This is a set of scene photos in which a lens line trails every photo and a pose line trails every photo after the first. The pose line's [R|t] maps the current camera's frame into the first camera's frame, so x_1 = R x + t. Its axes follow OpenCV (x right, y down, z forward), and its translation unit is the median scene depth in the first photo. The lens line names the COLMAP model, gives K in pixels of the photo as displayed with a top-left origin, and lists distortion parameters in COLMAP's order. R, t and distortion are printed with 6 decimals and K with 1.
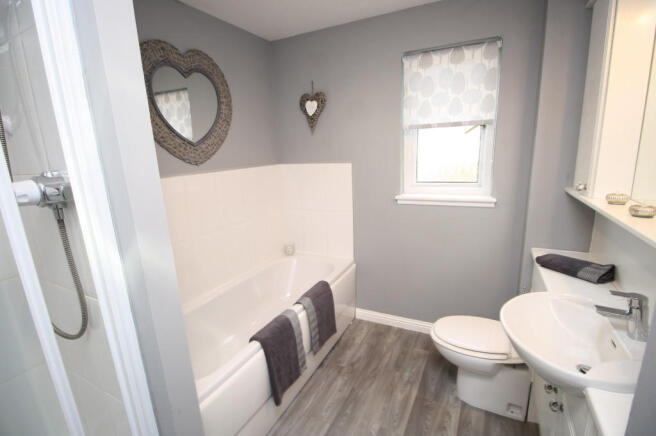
lens RADIAL K [[312.0, 0, 331.9], [0, 312.0, 219.6], [0, 0, 1]] dist [-0.002987, -0.001237]
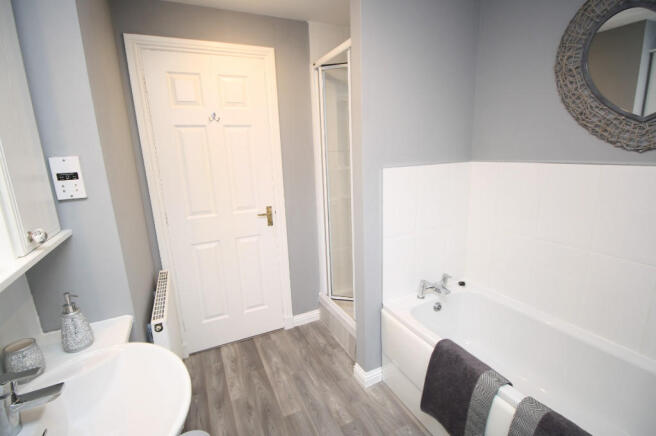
lens RADIAL K [[312.0, 0, 331.2], [0, 312.0, 214.7], [0, 0, 1]] dist [-0.002987, -0.001237]
pose [[-0.609239, 0.237440, -0.756604, 0.746595], [-0.120788, 0.915200, 0.384473, -0.364041], [0.783734, 0.325625, -0.528895, 1.416078]]
